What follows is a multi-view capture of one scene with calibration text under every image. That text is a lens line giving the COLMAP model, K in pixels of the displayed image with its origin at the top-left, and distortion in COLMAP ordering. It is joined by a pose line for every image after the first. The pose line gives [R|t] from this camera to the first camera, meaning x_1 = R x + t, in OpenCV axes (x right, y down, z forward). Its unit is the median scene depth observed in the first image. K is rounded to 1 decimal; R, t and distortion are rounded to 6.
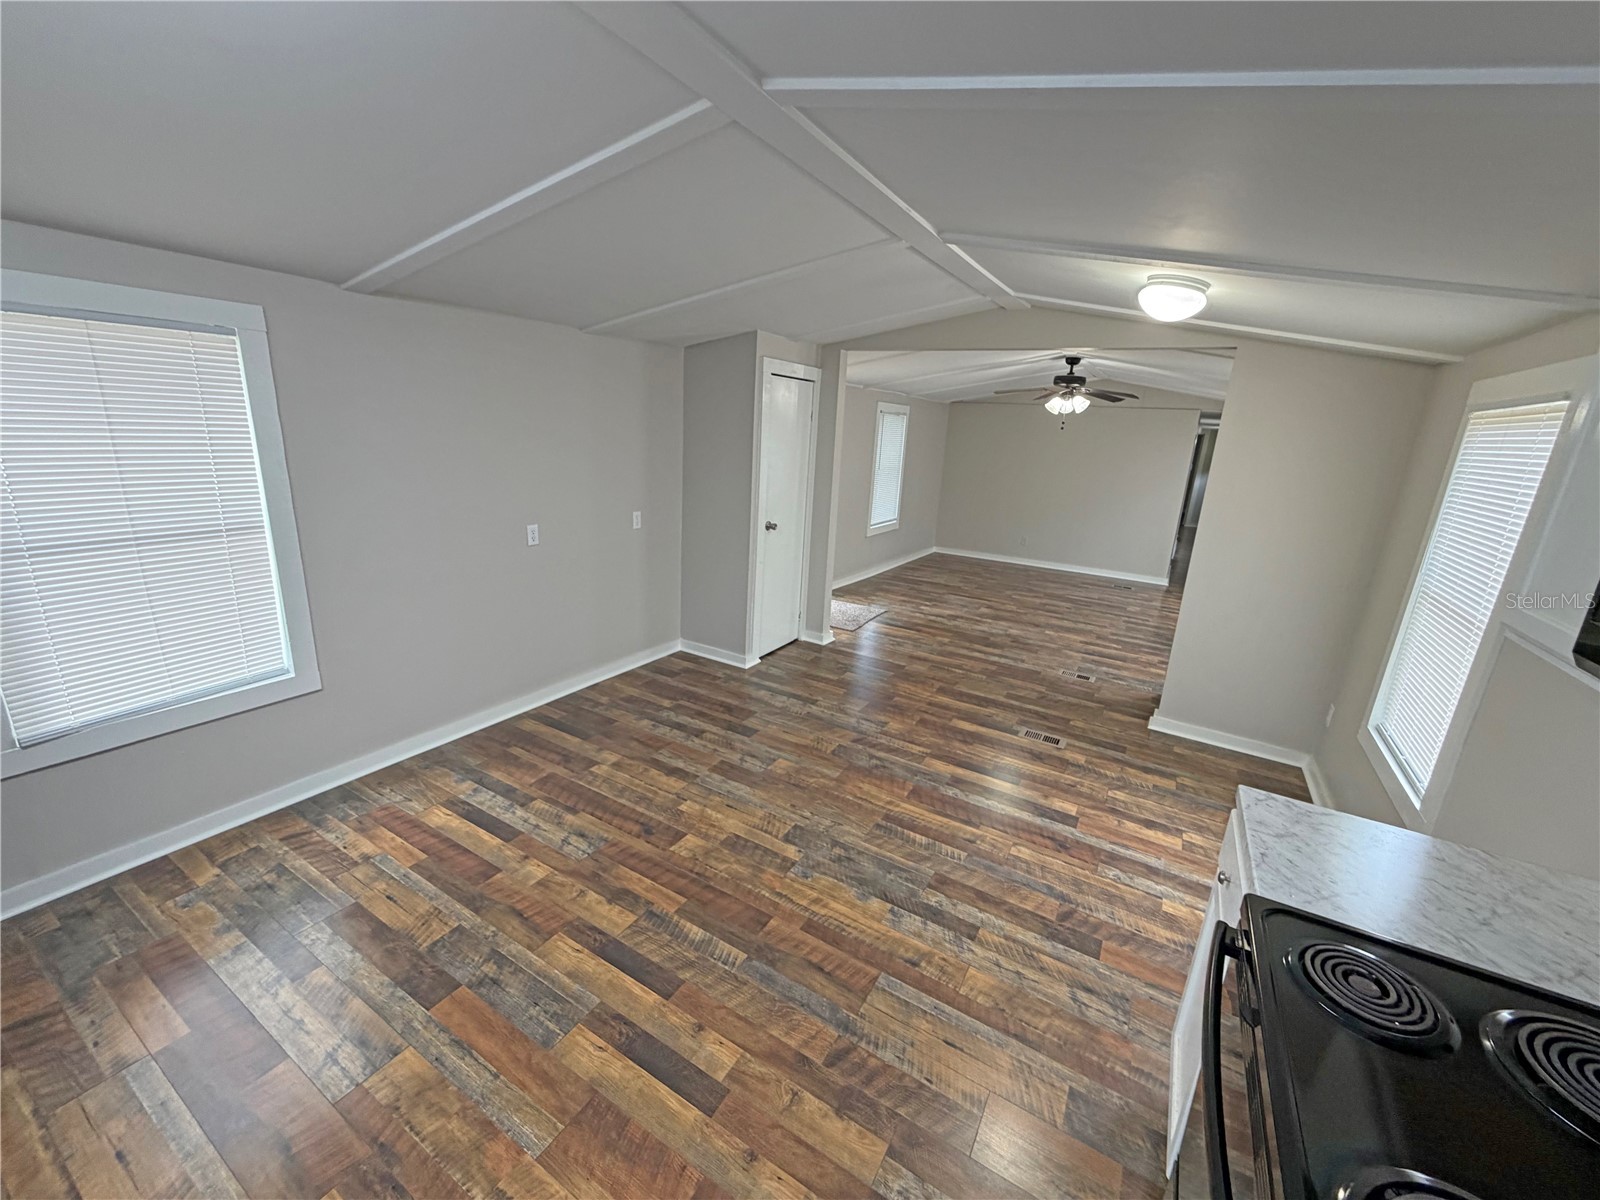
lens RADIAL K [[635.5, 0, 796.7], [0, 635.5, 600.6], [0, 0, 1]] dist [0.001339, -0.000120]
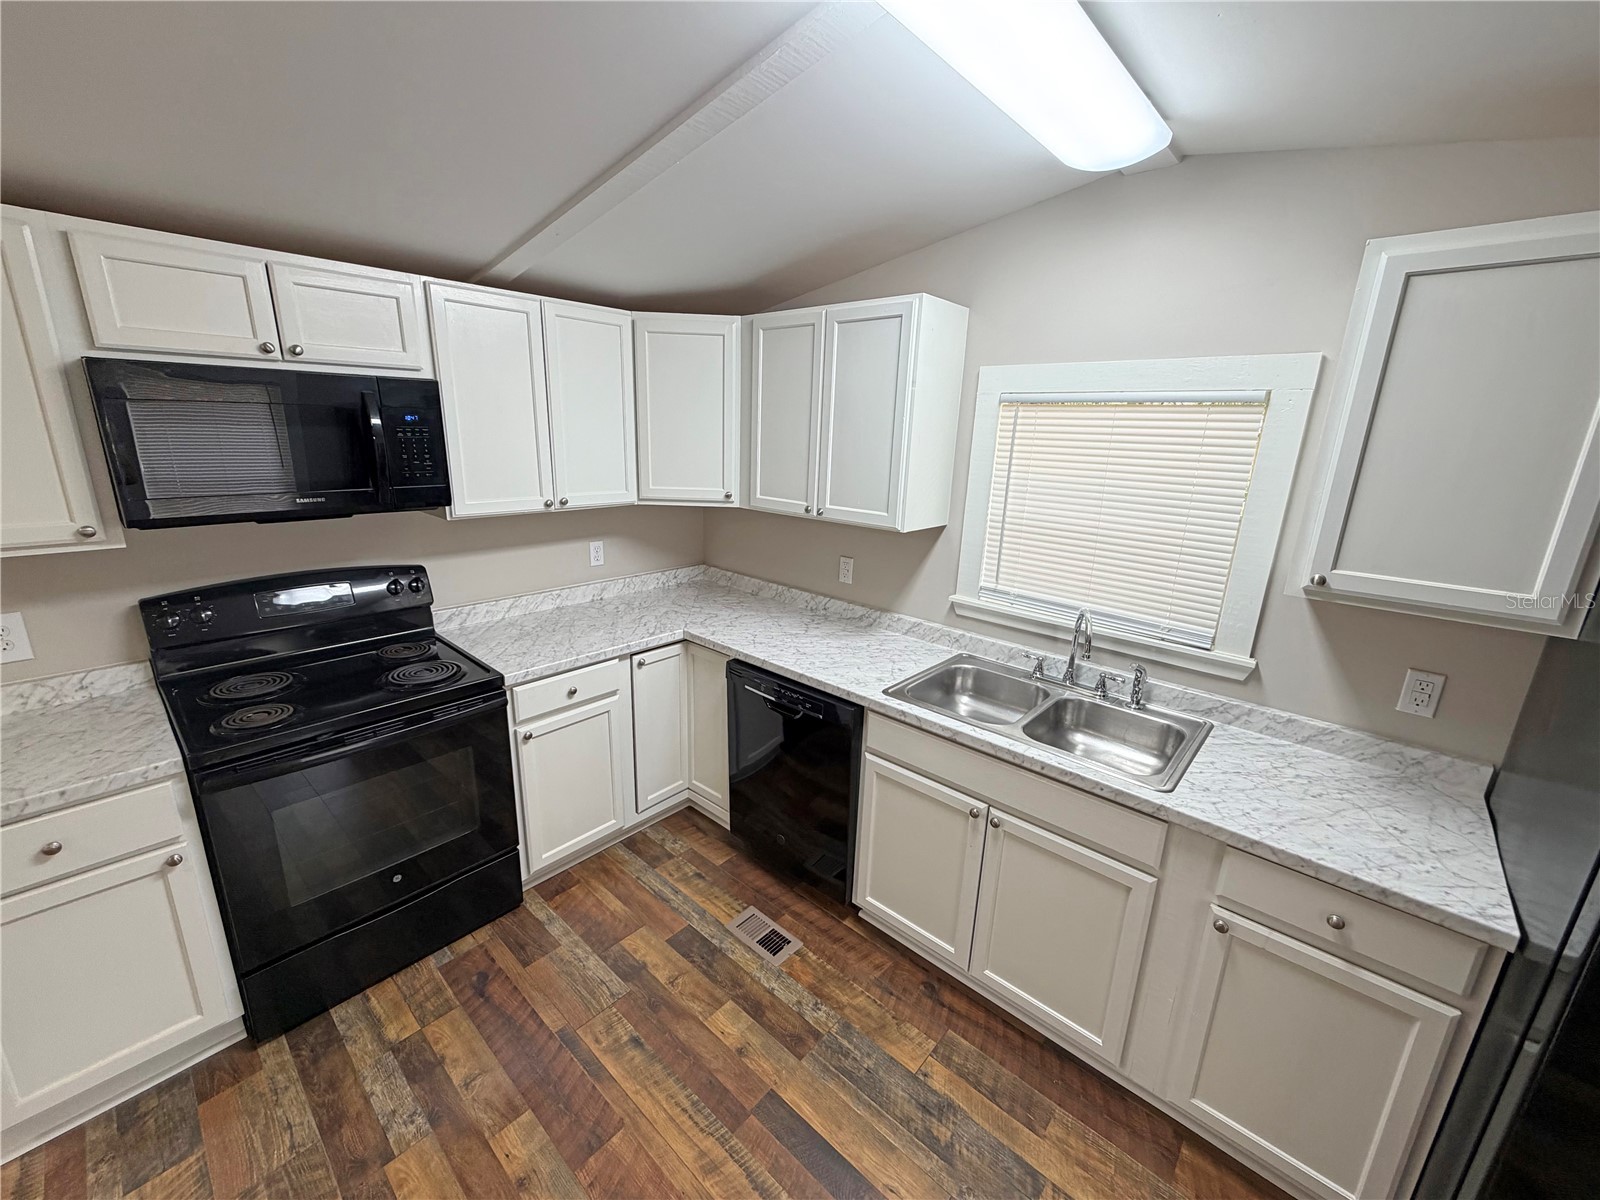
lens RADIAL K [[635.5, 0, 795.9], [0, 635.5, 599.8], [0, 0, 1]] dist [0.001339, -0.000120]
pose [[-0.978304, -0.127819, 0.163044, -0.267040], [-0.026931, 0.858774, 0.511647, -0.202887], [-0.205416, 0.496155, -0.843584, 0.658480]]
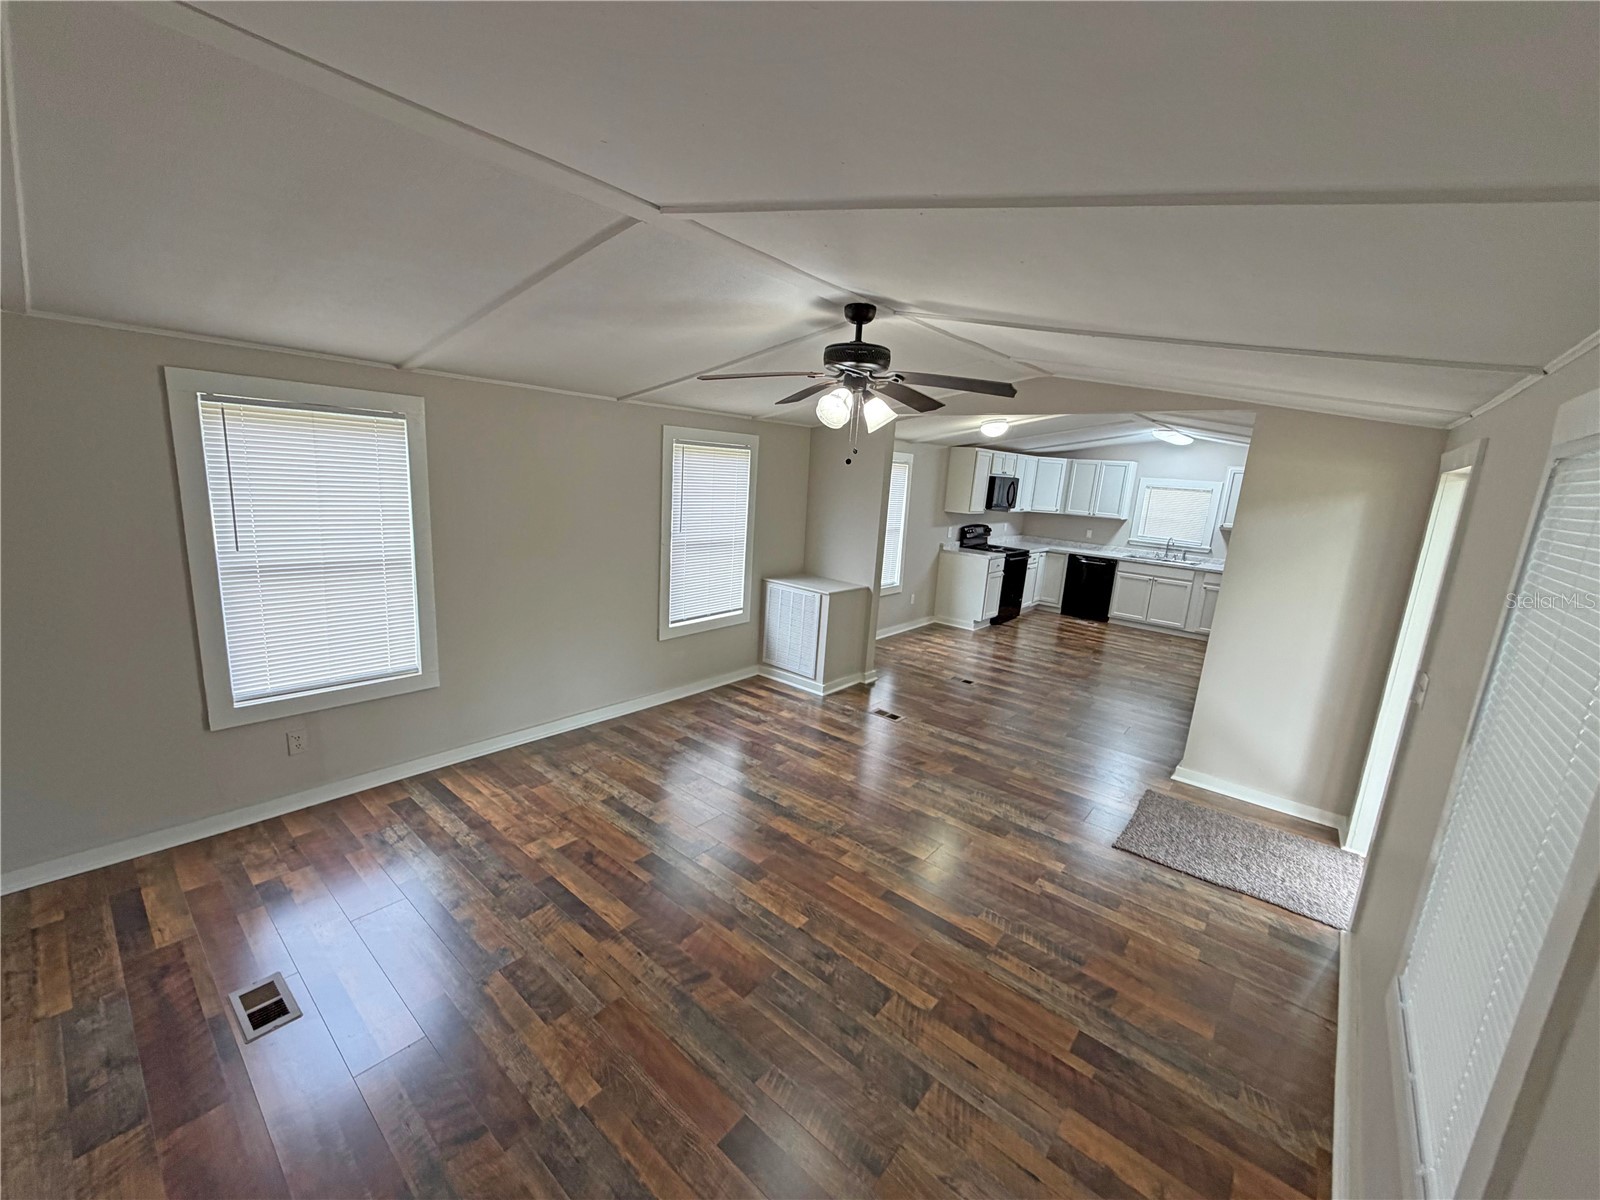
lens RADIAL K [[635.5, 0, 797.1], [0, 635.5, 601.3], [0, 0, 1]] dist [0.001339, -0.000120]
pose [[-0.981056, -0.148029, 0.124963, 0.768369], [-0.074539, 0.883847, 0.461800, -0.784175], [-0.178808, 0.443737, -0.878137, 2.914981]]
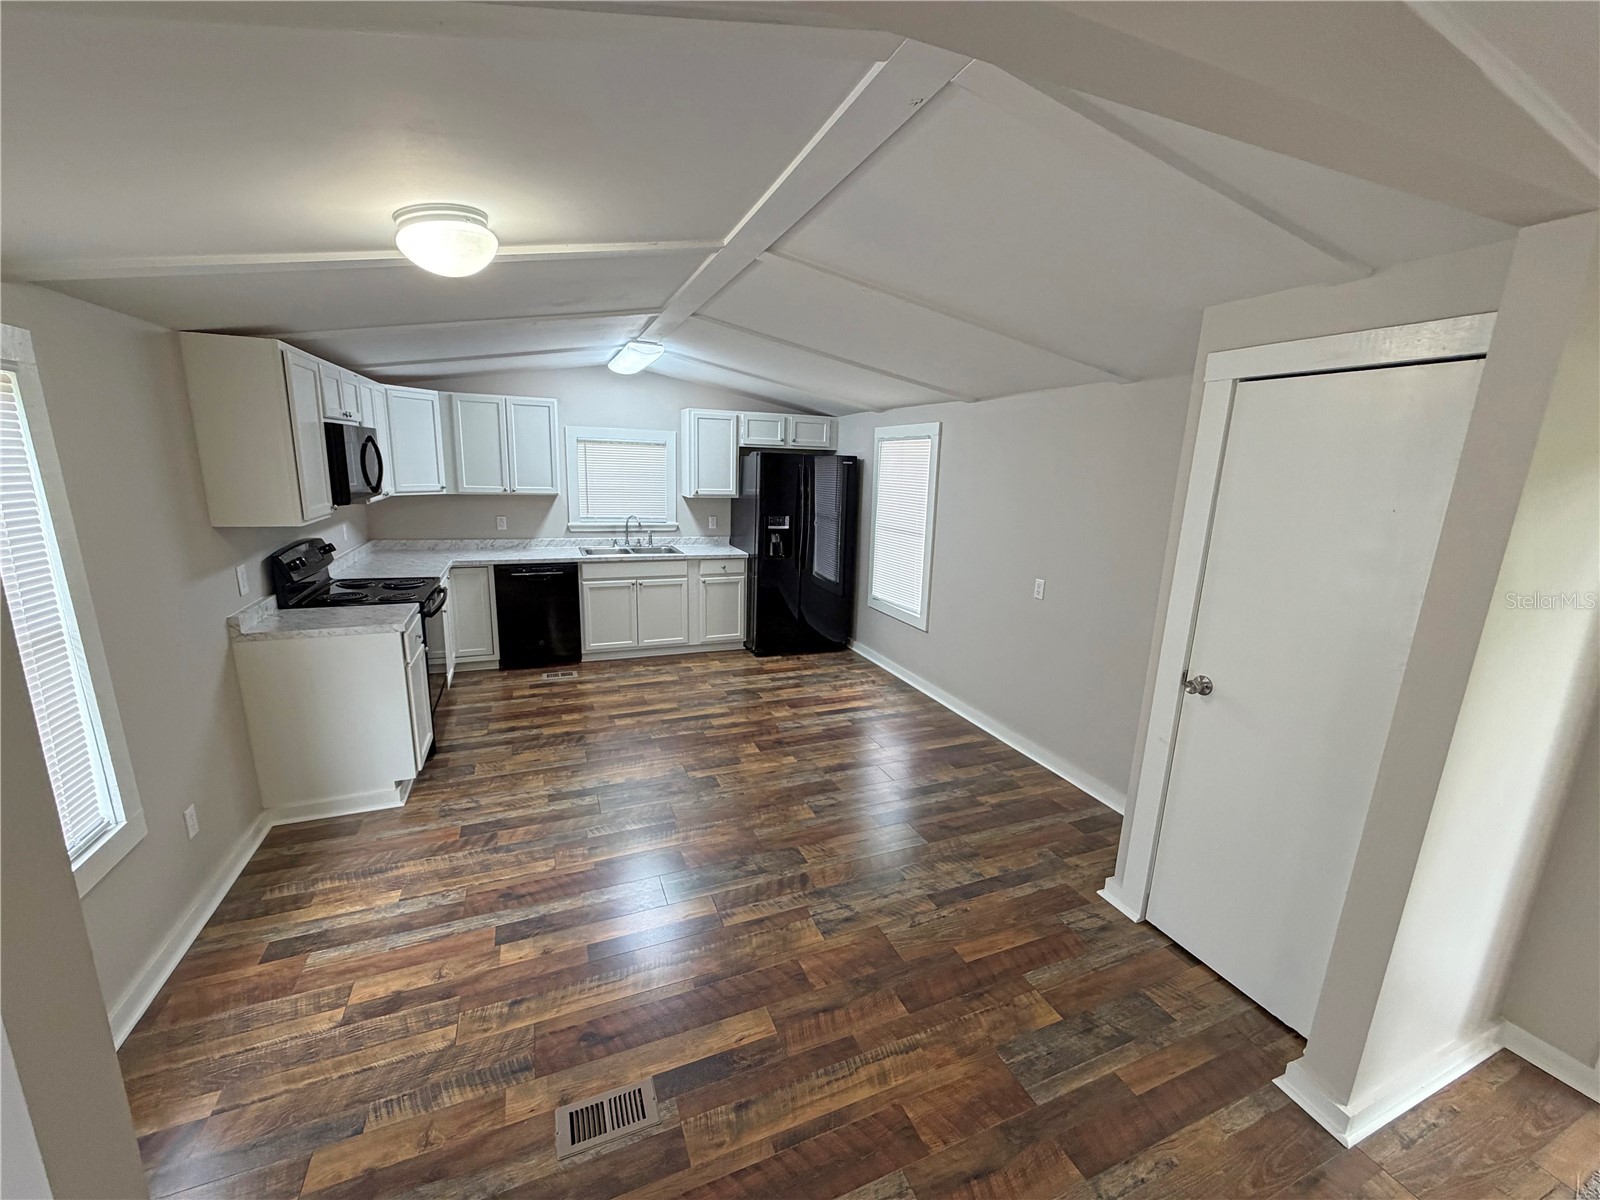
lens RADIAL K [[635.5, 0, 796.6], [0, 635.5, 601.9], [0, 0, 1]] dist [0.001339, -0.000120]
pose [[-0.594288, 0.104570, -0.797425, 0.789594], [-0.273418, 0.906185, 0.322600, -0.373527], [0.756350, 0.409748, -0.509943, 1.484191]]
